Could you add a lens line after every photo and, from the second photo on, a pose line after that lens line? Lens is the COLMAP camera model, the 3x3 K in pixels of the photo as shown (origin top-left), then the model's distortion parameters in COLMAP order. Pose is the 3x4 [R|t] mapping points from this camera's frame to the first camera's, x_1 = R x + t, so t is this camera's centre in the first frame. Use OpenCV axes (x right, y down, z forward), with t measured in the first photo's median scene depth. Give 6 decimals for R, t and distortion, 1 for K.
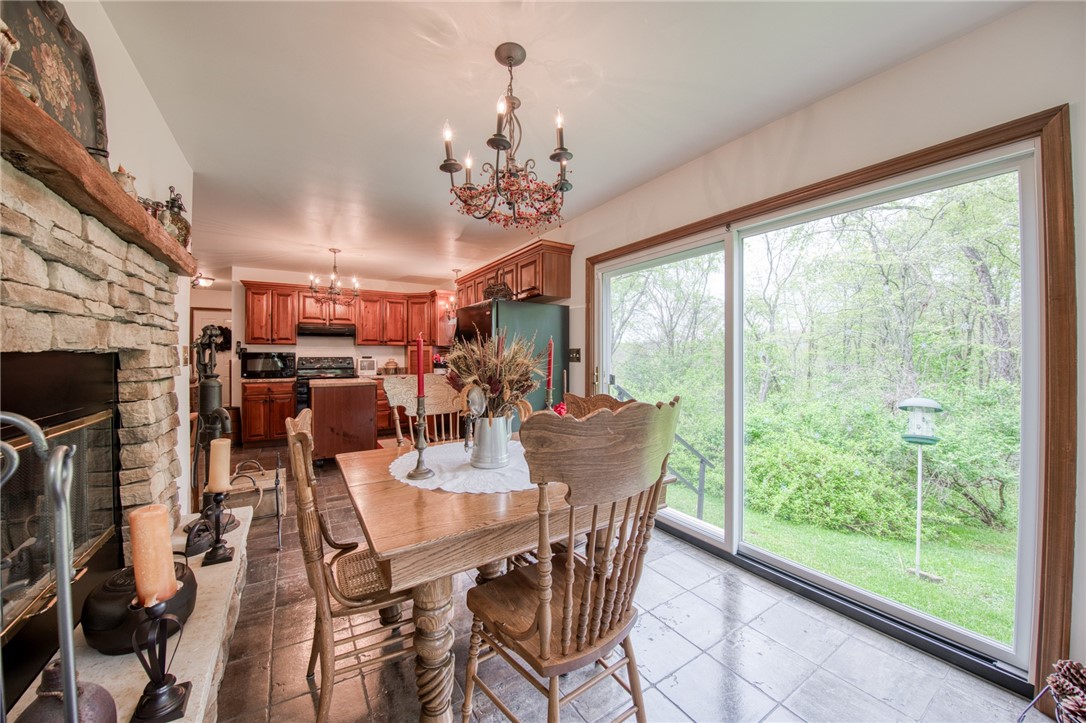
lens RADIAL K [[387.4, 0, 541.5], [0, 387.4, 356.0], [0, 0, 1]] dist [-0.022931, -0.000585]
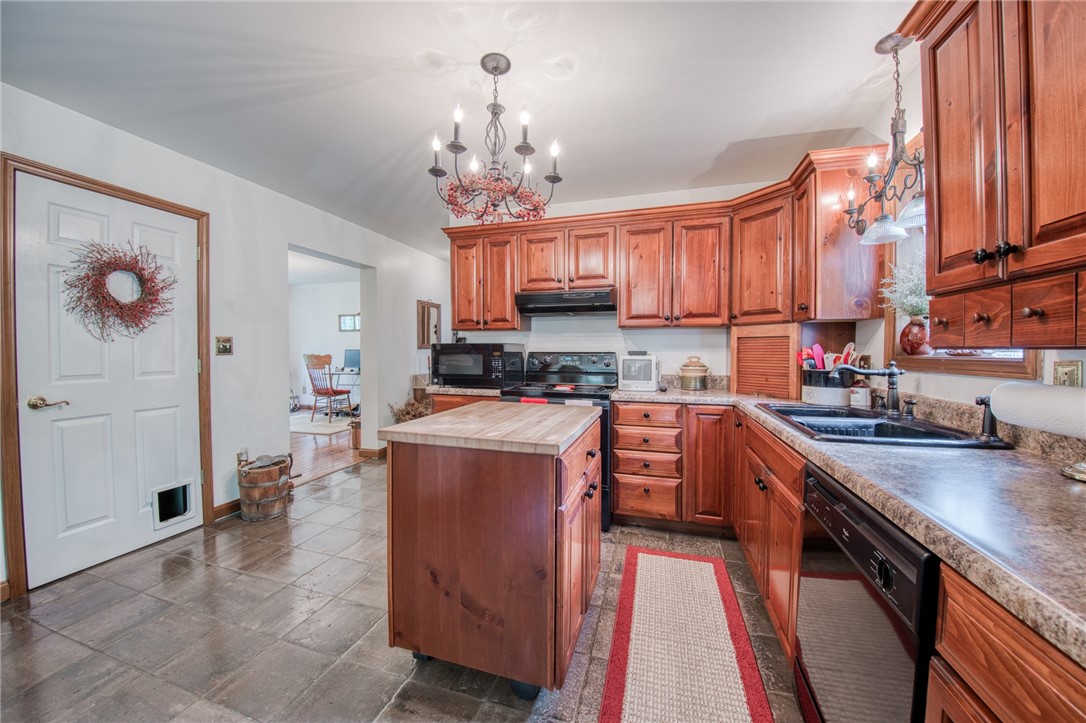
lens RADIAL K [[387.4, 0, 533.0], [0, 387.4, 355.0], [0, 0, 1]] dist [-0.022931, -0.000585]
pose [[0.638194, 0.013346, -0.769760, -0.176802], [-0.003446, 0.999889, 0.014478, -0.000341], [0.769868, -0.006588, 0.638170, 0.621260]]
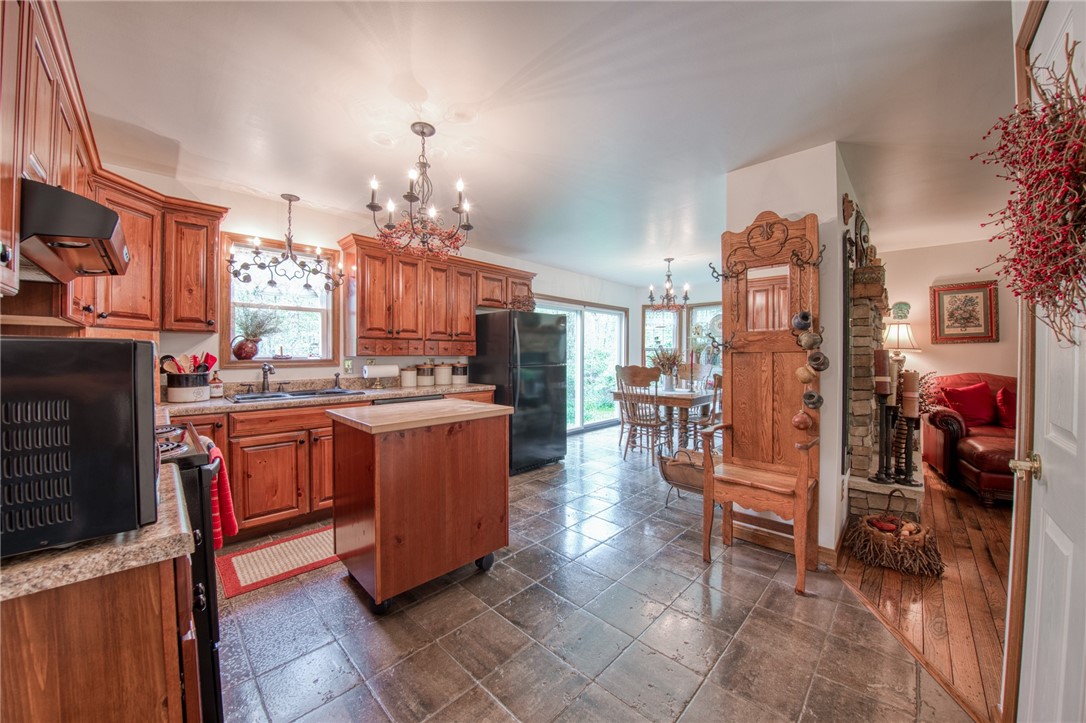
lens RADIAL K [[387.4, 0, 546.3], [0, 387.4, 358.5], [0, 0, 1]] dist [-0.022931, -0.000585]
pose [[-0.234344, -0.008194, 0.972119, -0.797960], [-0.000800, 0.999966, 0.008236, -0.002674], [-0.972153, 0.001152, -0.234343, 0.746293]]
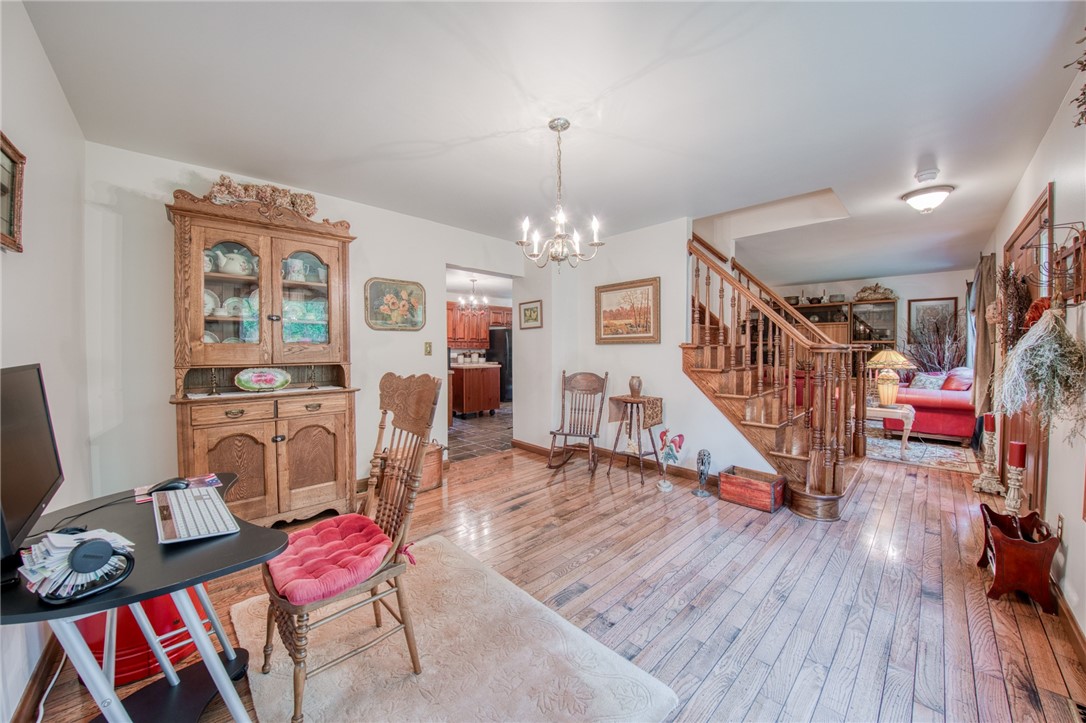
lens RADIAL K [[387.4, 0, 561.0], [0, 387.4, 356.4], [0, 0, 1]] dist [-0.022931, -0.000585]
pose [[-0.234460, -0.022537, 0.971864, -1.605734], [0.001601, 0.999721, 0.023570, -0.006921], [-0.972124, 0.007082, -0.234359, 0.788515]]
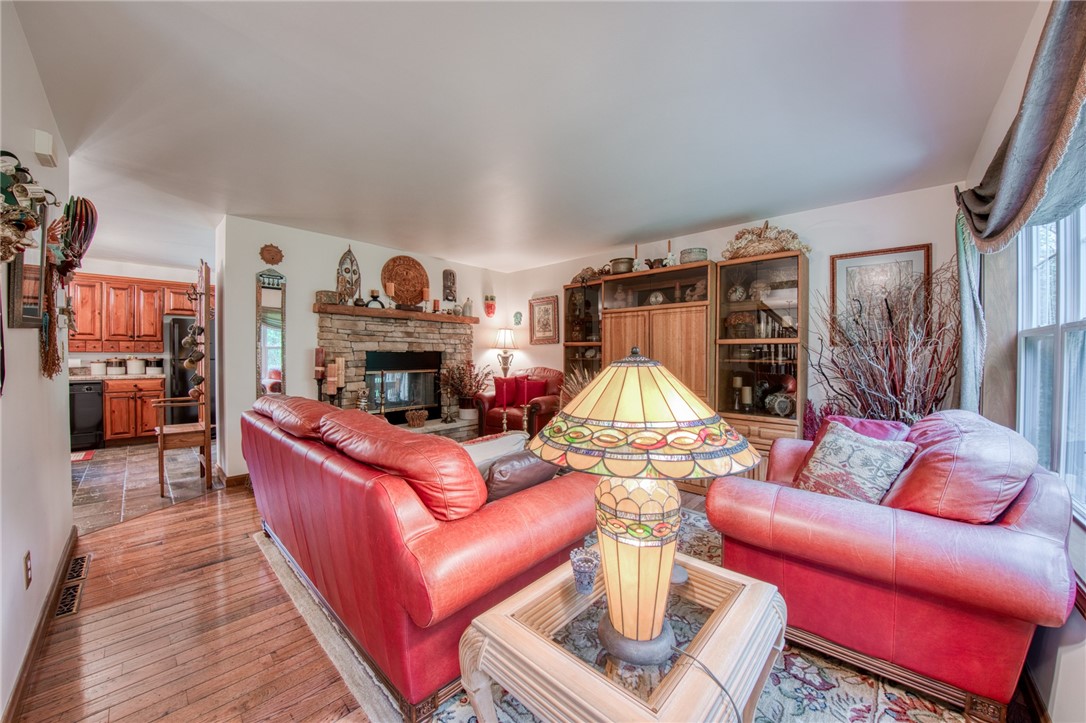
lens RADIAL K [[387.4, 0, 533.9], [0, 387.4, 354.6], [0, 0, 1]] dist [-0.022931, -0.000585]
pose [[-0.250877, -0.002635, 0.968015, -1.184517], [-0.005521, 0.999984, 0.001291, -0.002226], [-0.968003, -0.005021, -0.250888, 0.088687]]
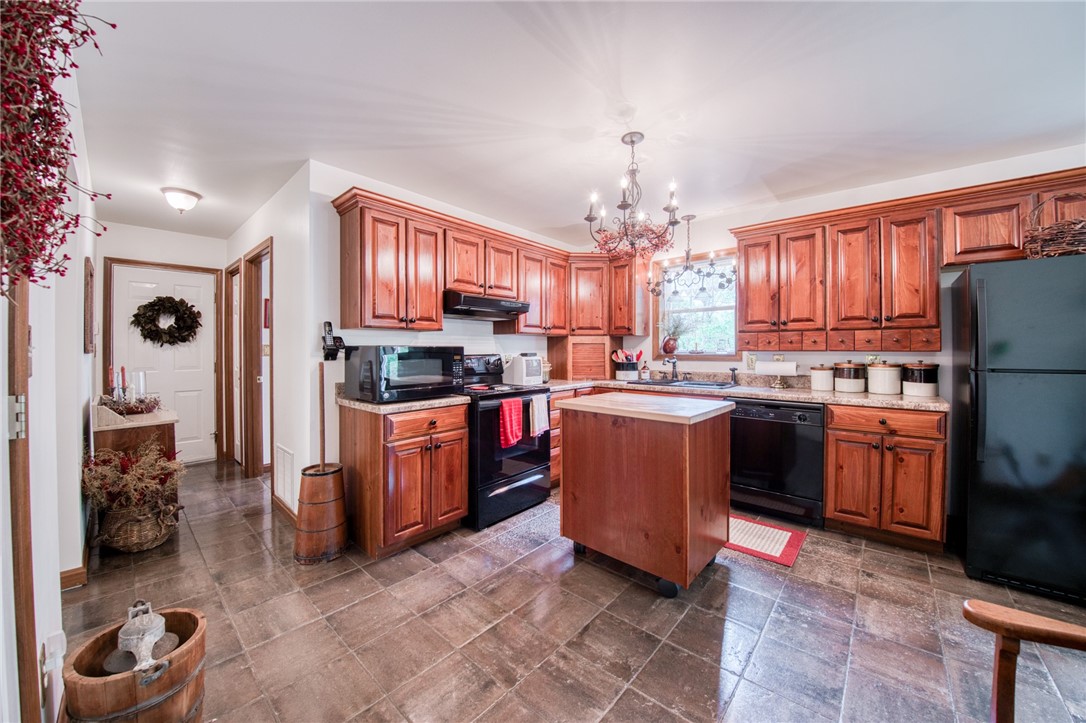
lens RADIAL K [[387.4, 0, 540.1], [0, 387.4, 355.2], [0, 0, 1]] dist [-0.022931, -0.000585]
pose [[0.963210, -0.004635, 0.268709, -0.617069], [0.001526, 0.999929, 0.011780, -0.002534], [-0.268744, -0.010937, 0.963149, 0.440423]]
